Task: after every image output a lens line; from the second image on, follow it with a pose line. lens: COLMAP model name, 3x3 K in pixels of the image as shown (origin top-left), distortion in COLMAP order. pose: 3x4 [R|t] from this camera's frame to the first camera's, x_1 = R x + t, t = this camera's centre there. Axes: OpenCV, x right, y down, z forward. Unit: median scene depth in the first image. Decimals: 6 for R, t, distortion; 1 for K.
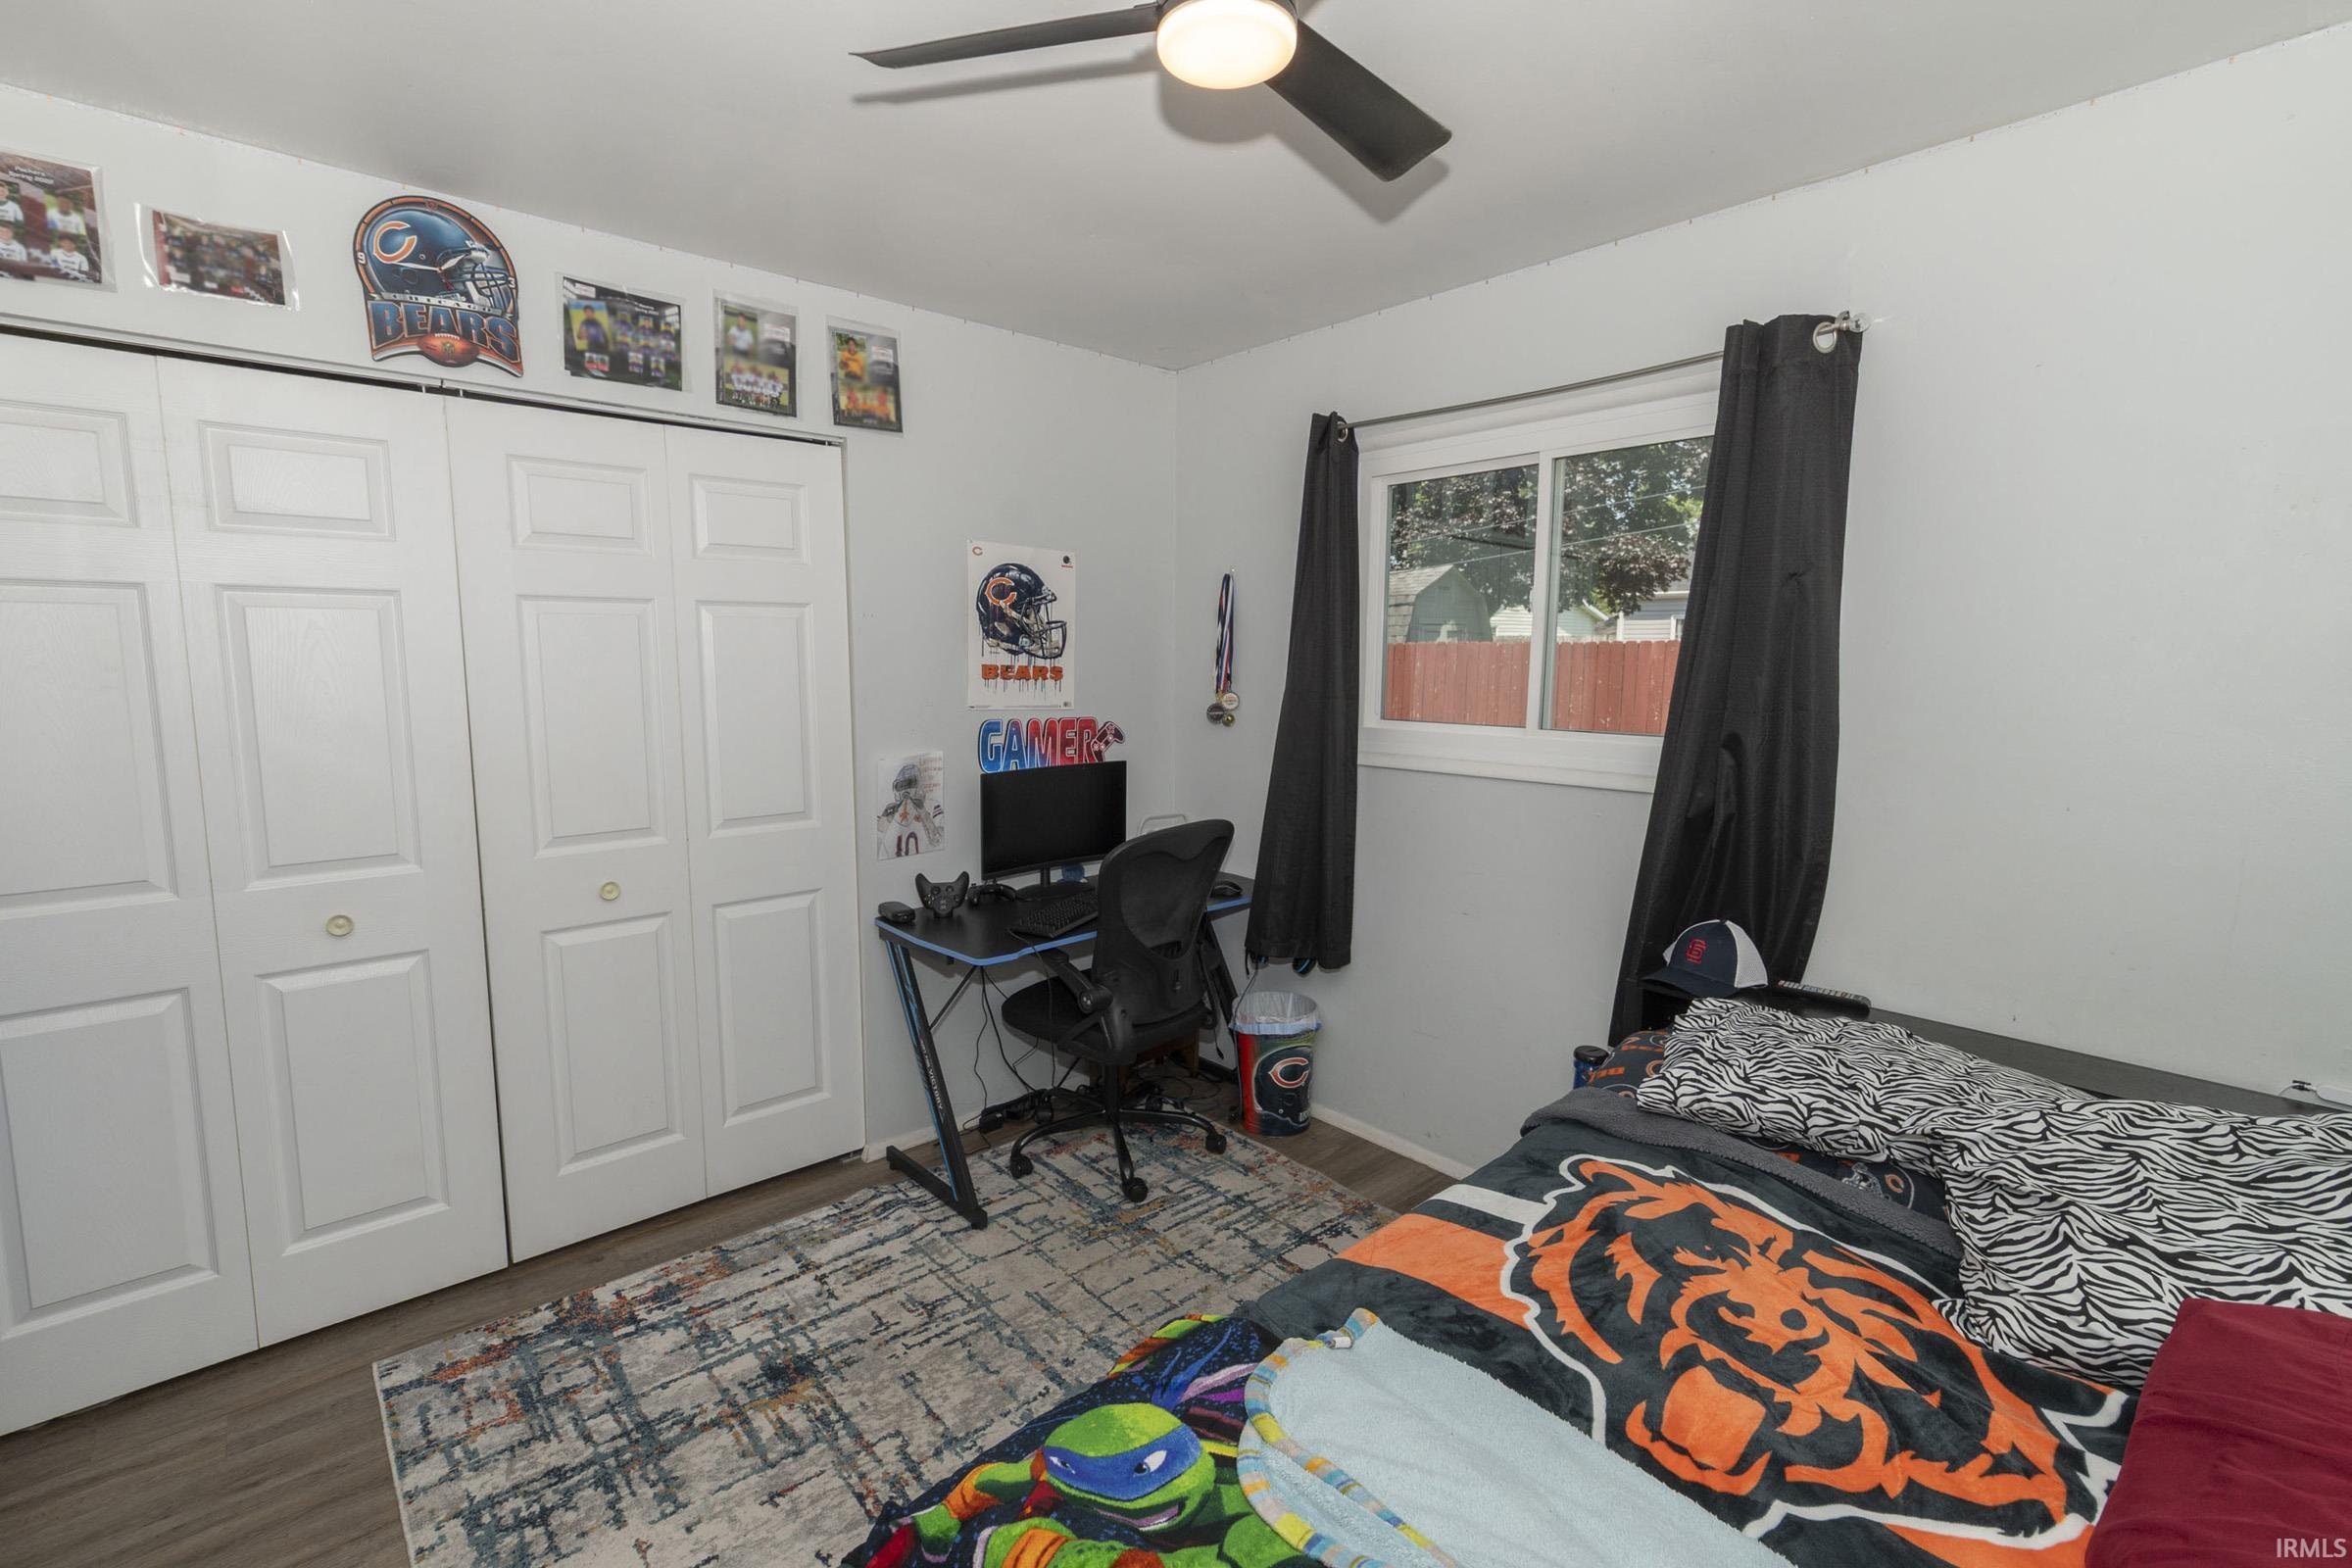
lens RADIAL K [[1029.9, 0, 1155.7], [0, 1029.9, 768.0], [0, 0, 1]] dist [-0.003127, -0.000681]
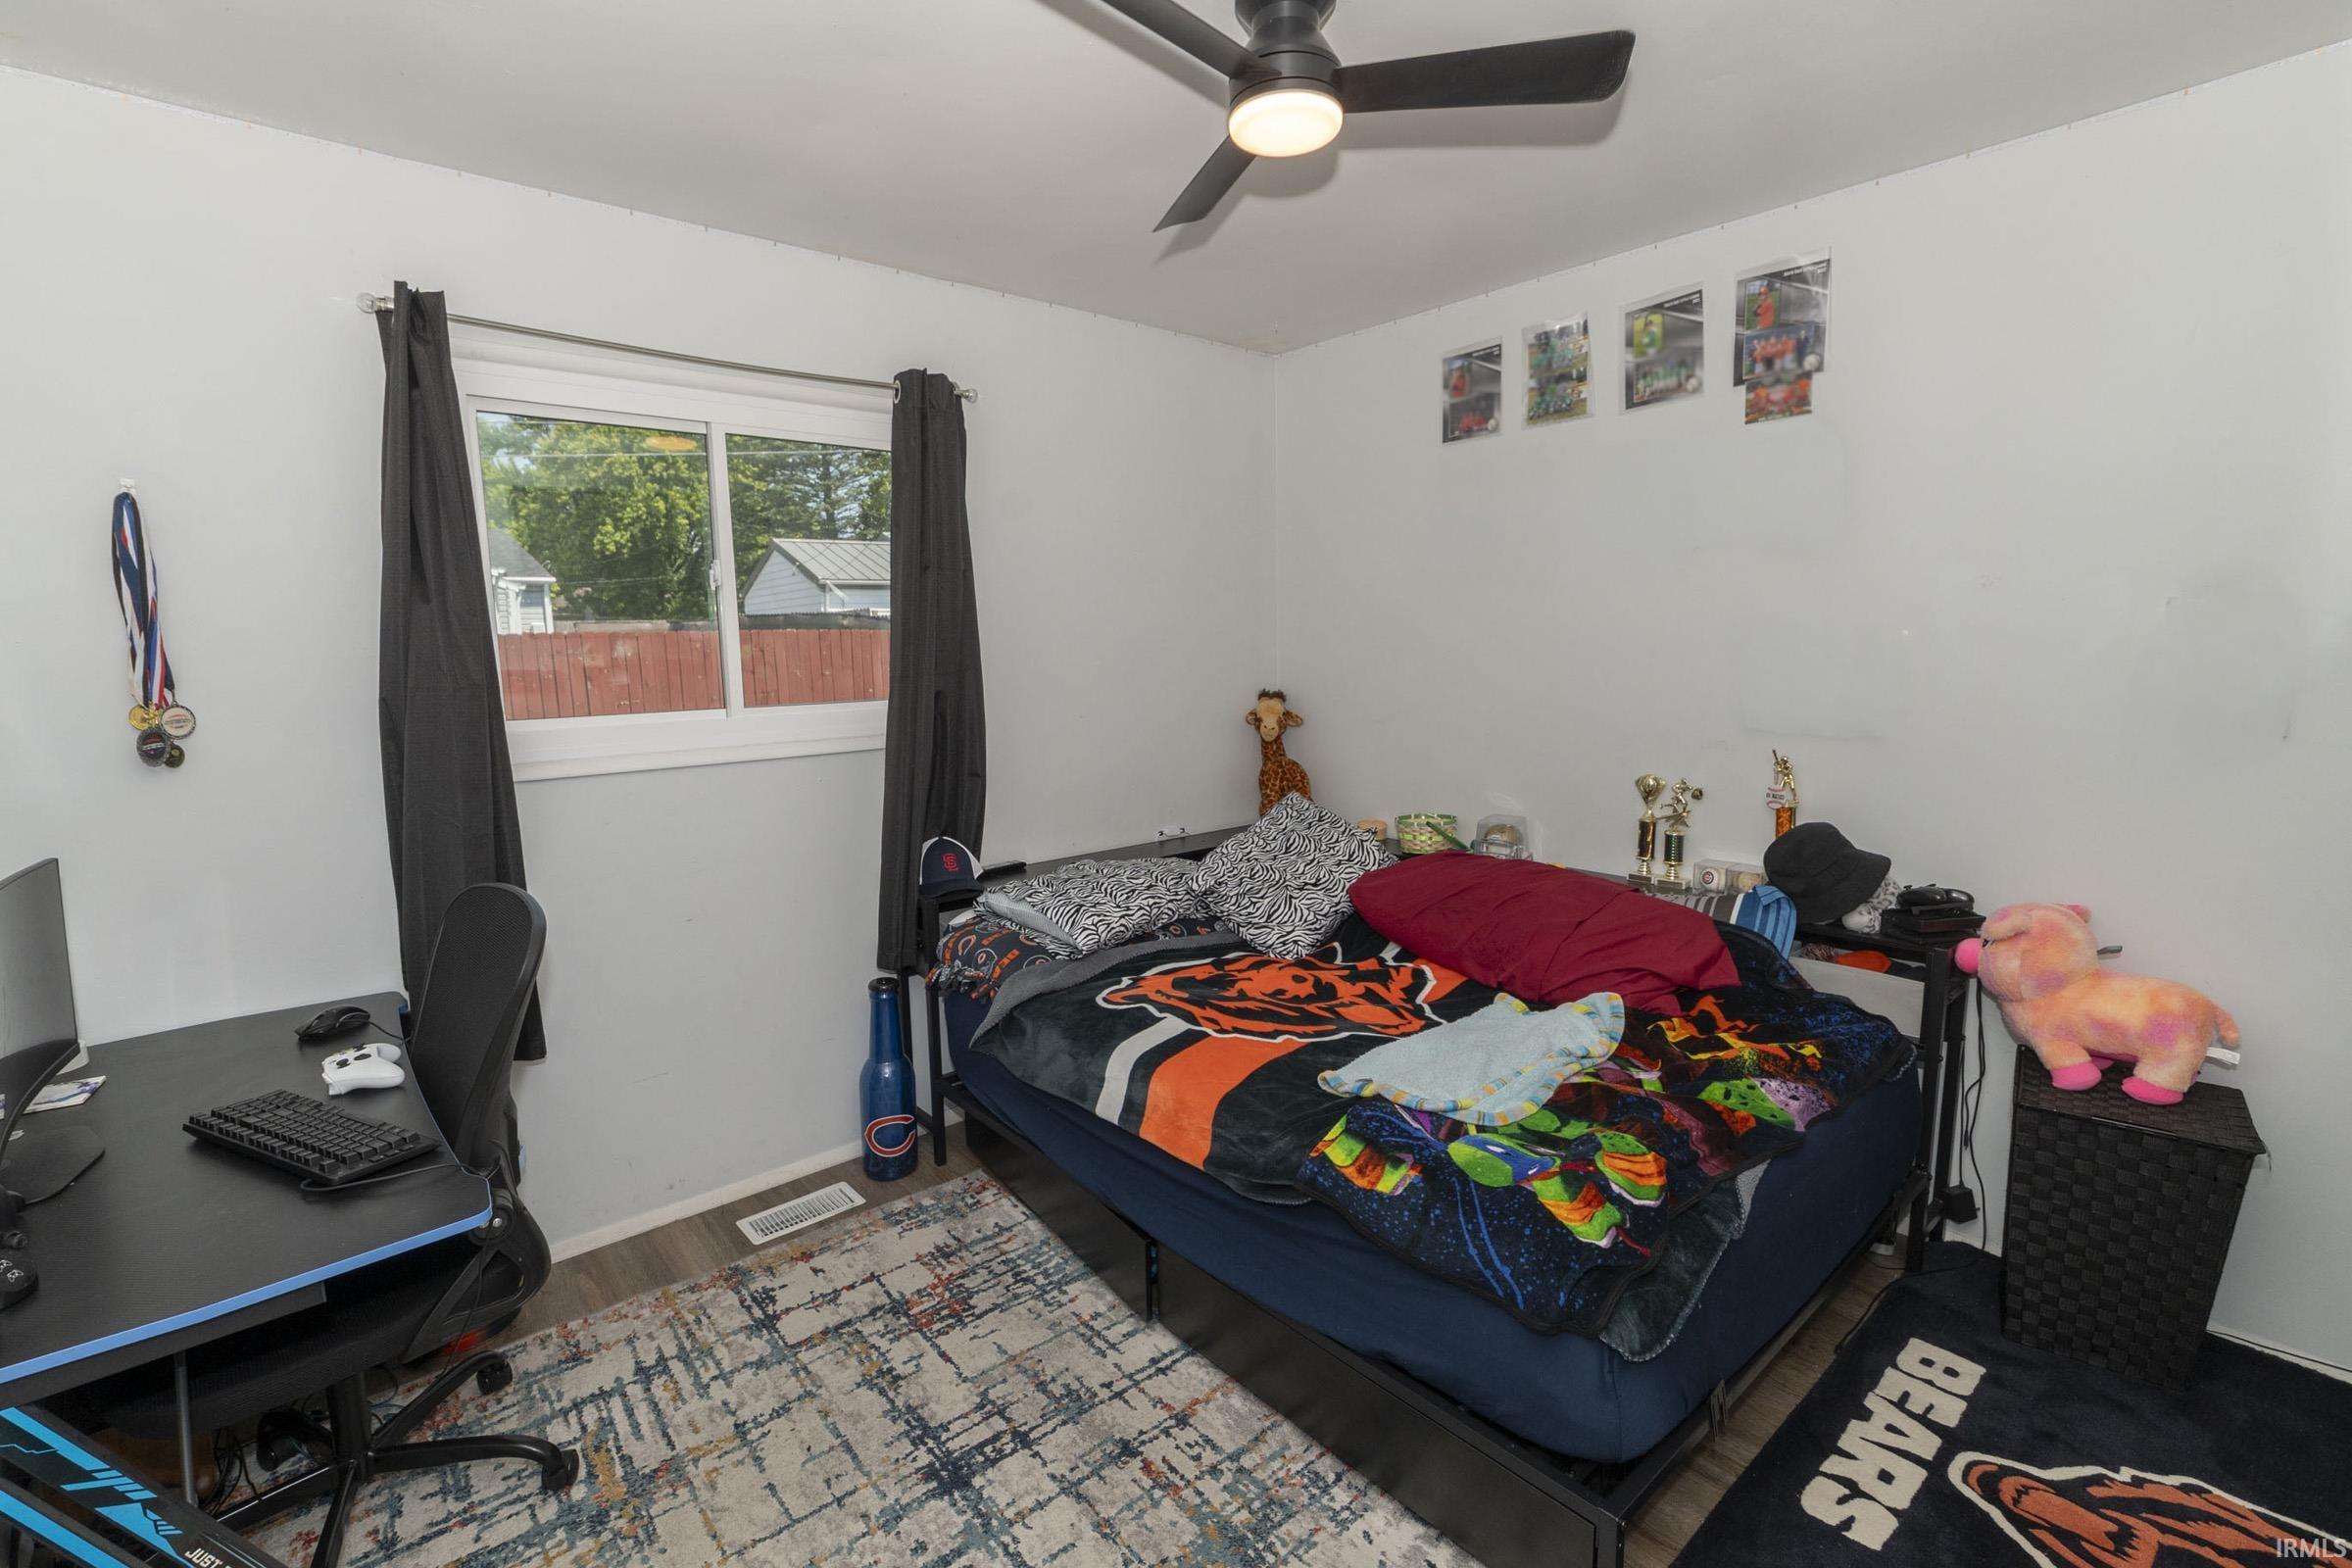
lens RADIAL K [[1029.9, 0, 1155.7], [0, 1029.9, 768.0], [0, 0, 1]] dist [-0.003127, -0.000681]
pose [[0.037414, -0.123298, 0.991664, -0.912715], [0.131068, 0.984392, 0.117448, -0.069045], [-0.990667, 0.125581, 0.052990, 0.856852]]
